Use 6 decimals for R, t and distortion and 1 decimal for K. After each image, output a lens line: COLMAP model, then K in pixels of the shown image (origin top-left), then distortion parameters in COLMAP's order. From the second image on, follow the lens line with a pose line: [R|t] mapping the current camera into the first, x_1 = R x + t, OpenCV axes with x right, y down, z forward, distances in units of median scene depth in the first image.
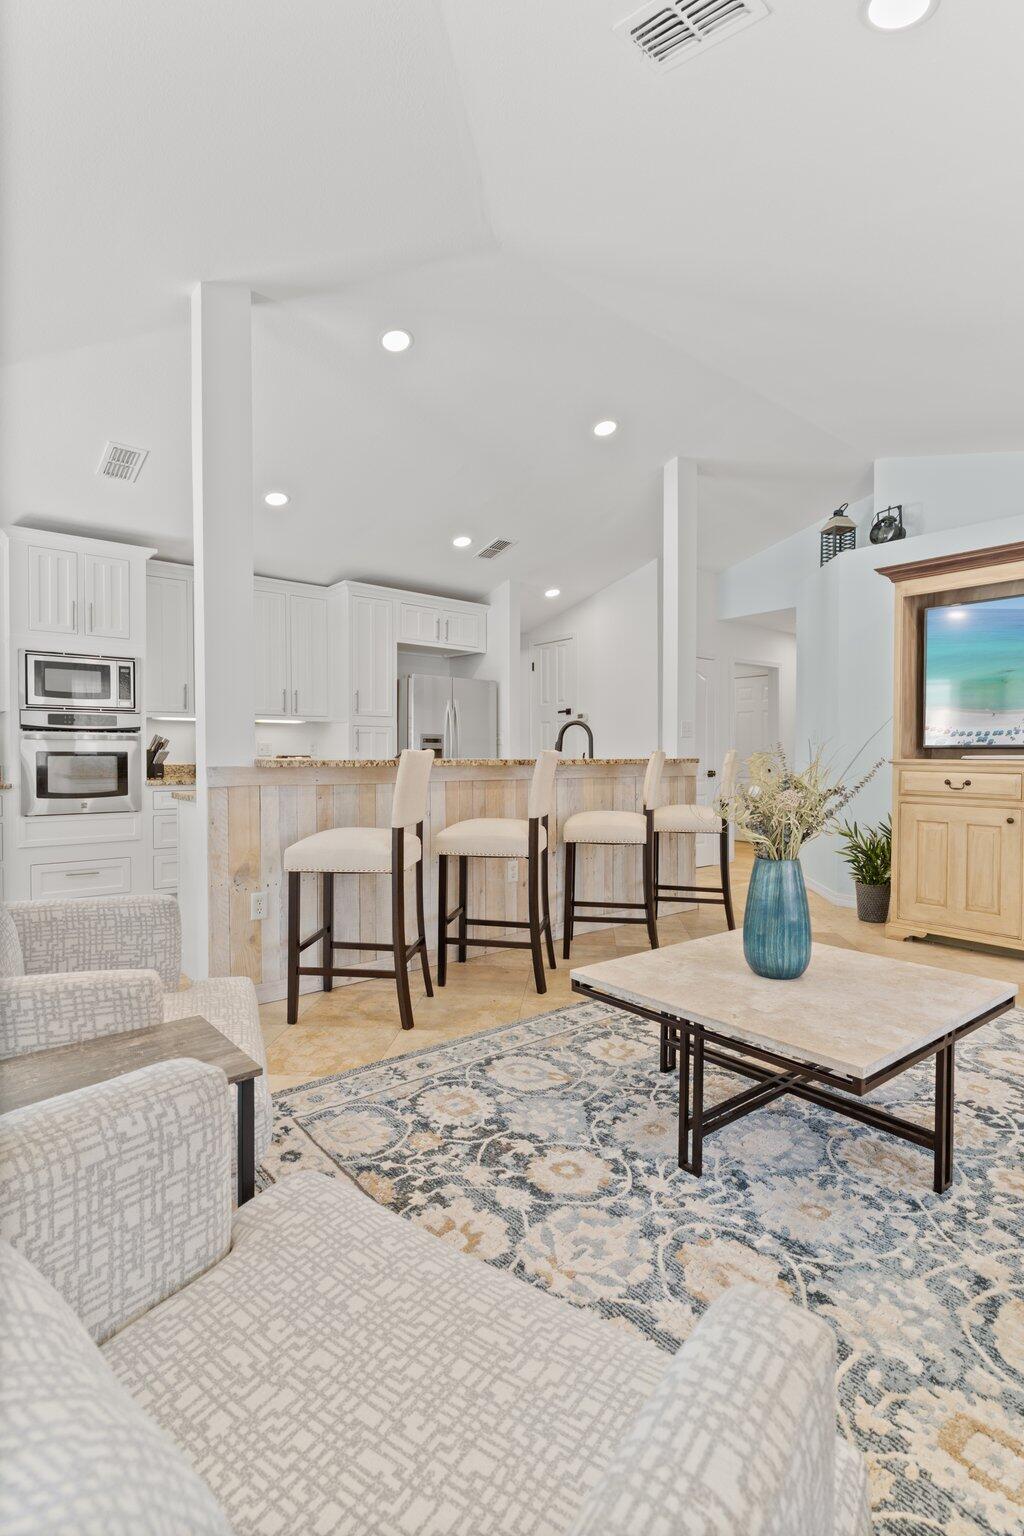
lens RADIAL K [[740.4, 0, 511.8], [0, 740.4, 764.5], [0, 0, 1]] dist [0.002964, -0.001527]
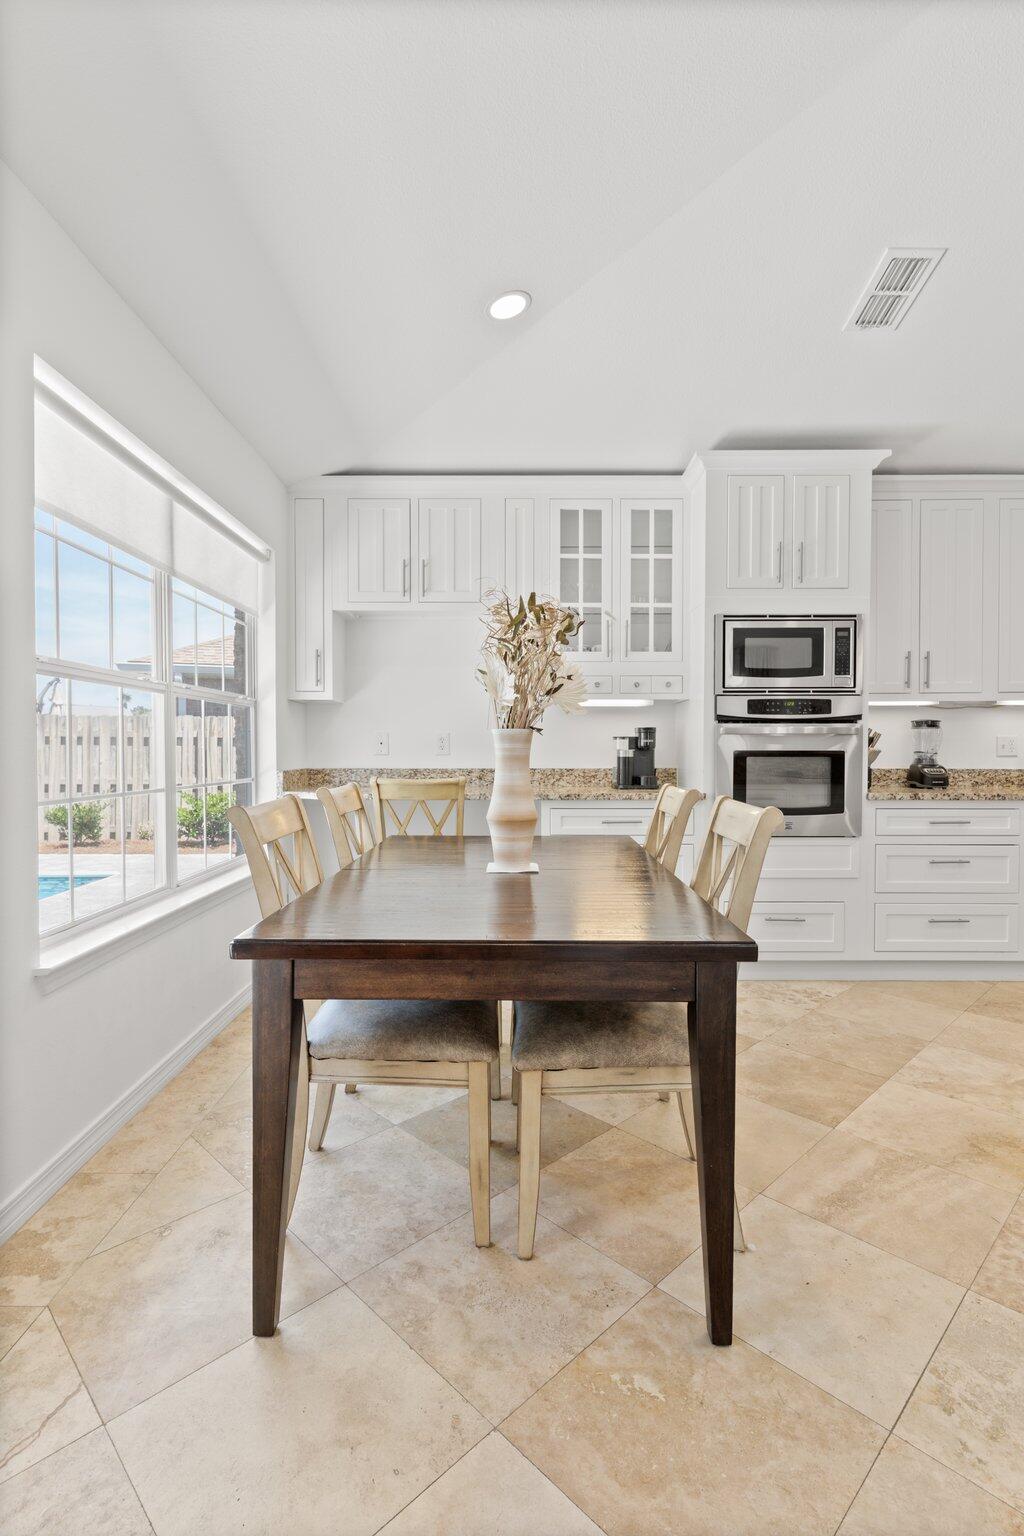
lens RADIAL K [[740.4, 0, 510.2], [0, 740.4, 761.8], [0, 0, 1]] dist [0.002964, -0.001527]
pose [[0.771314, 0.006305, -0.636424, -0.319943], [-0.008323, 0.999965, -0.000181, -0.004201], [0.636401, 0.005436, 0.771340, 0.265999]]
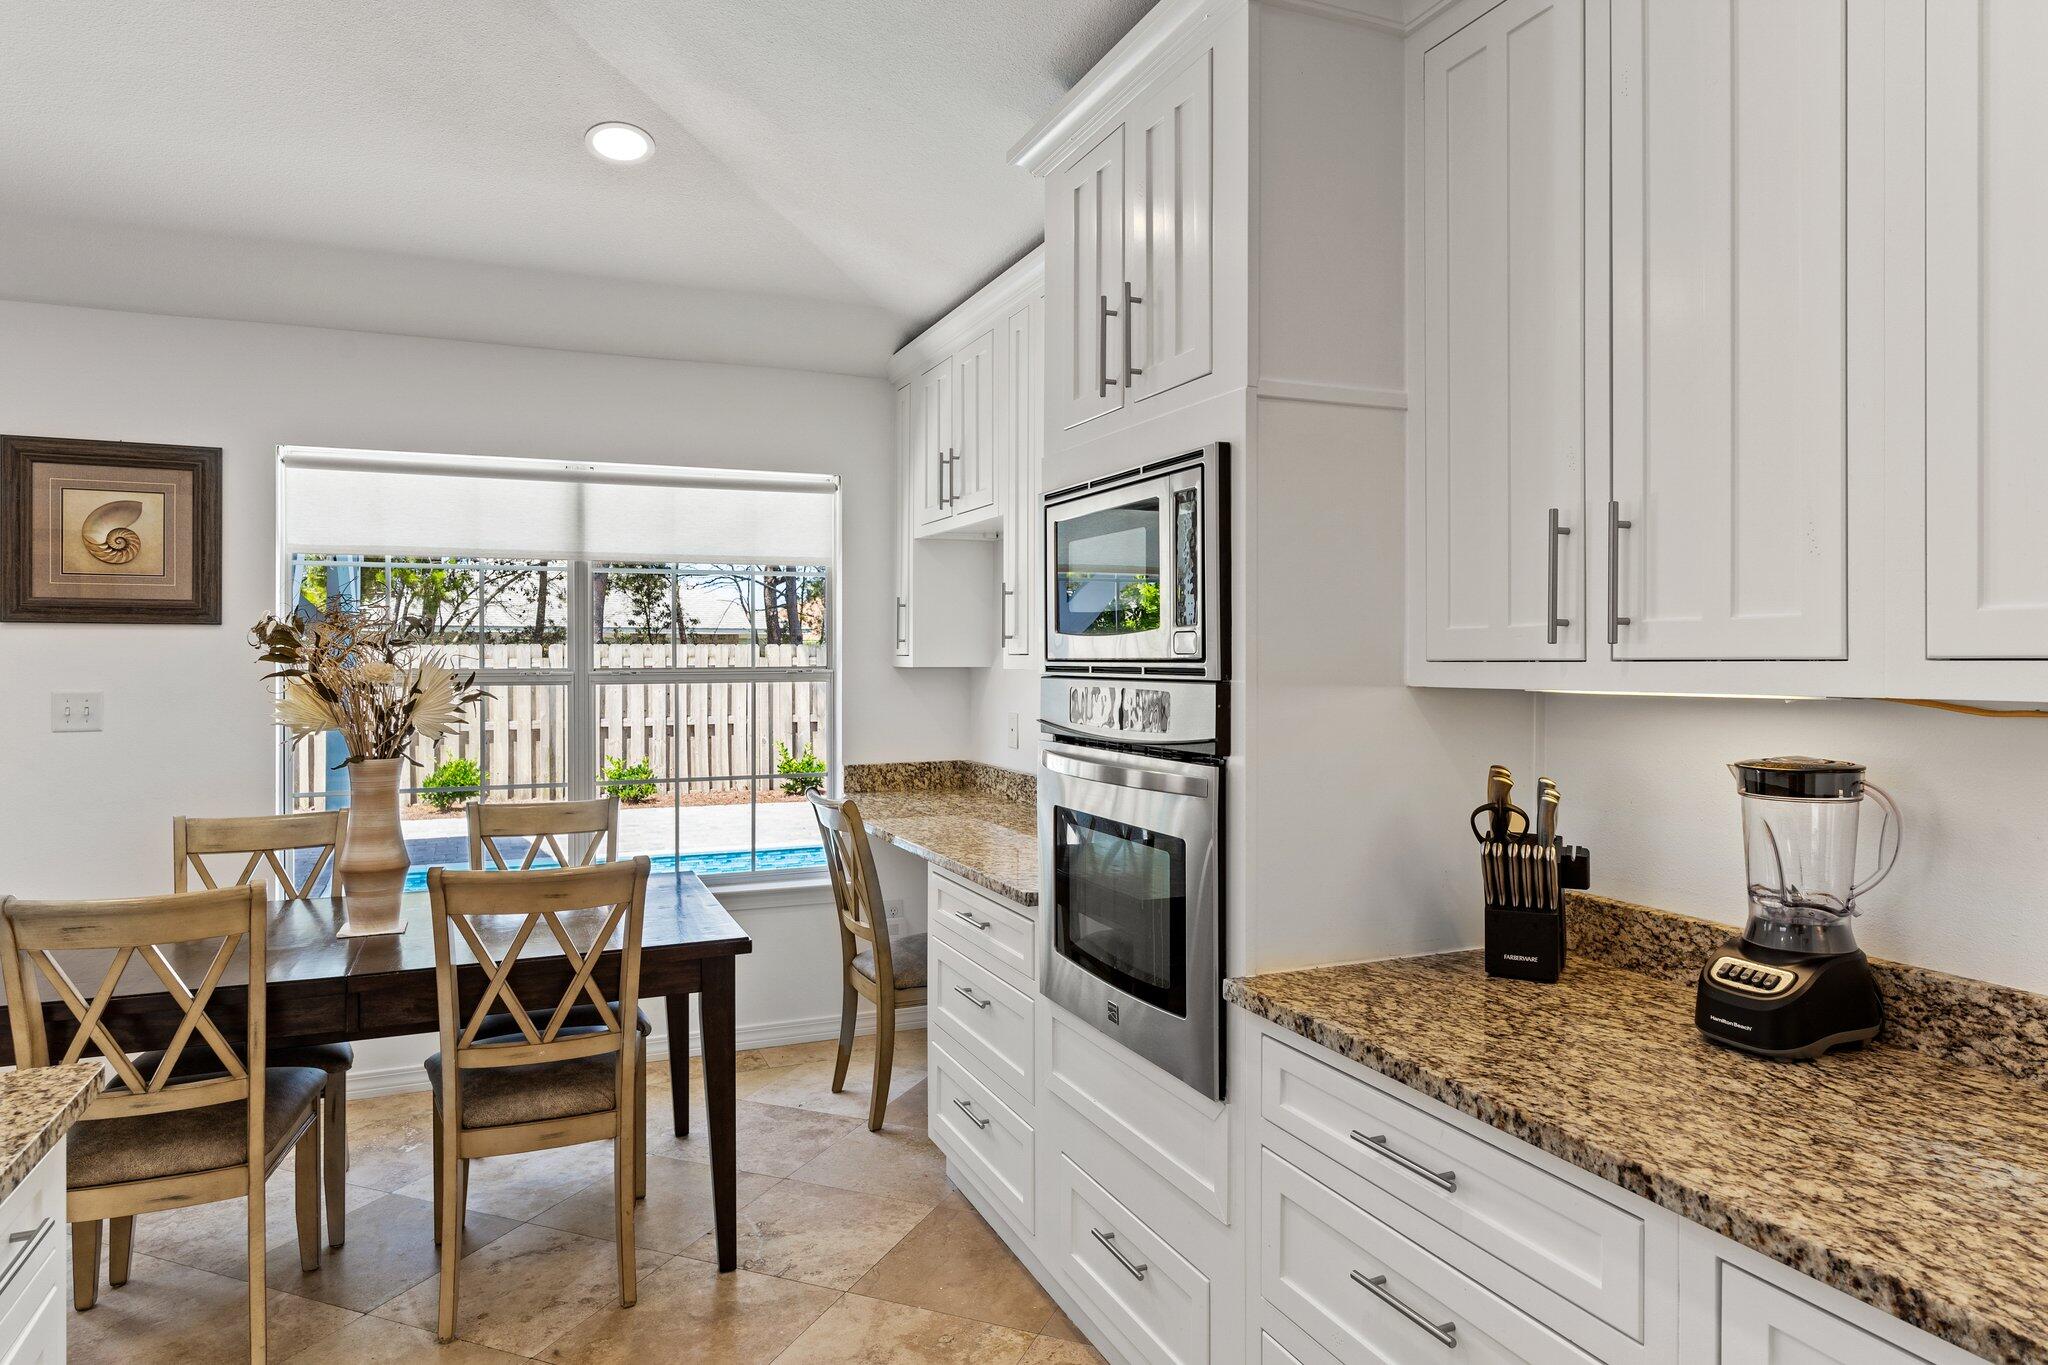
lens RADIAL K [[1238.3, 0, 1020.6], [0, 1238.3, 645.4], [0, 0, 1]] dist [0.007717, 0.001220]
pose [[-0.281713, -0.011241, -0.959433, -0.112340], [-0.017422, 0.999826, -0.006599, -0.077720], [0.959340, 0.014856, -0.281860, 1.062731]]
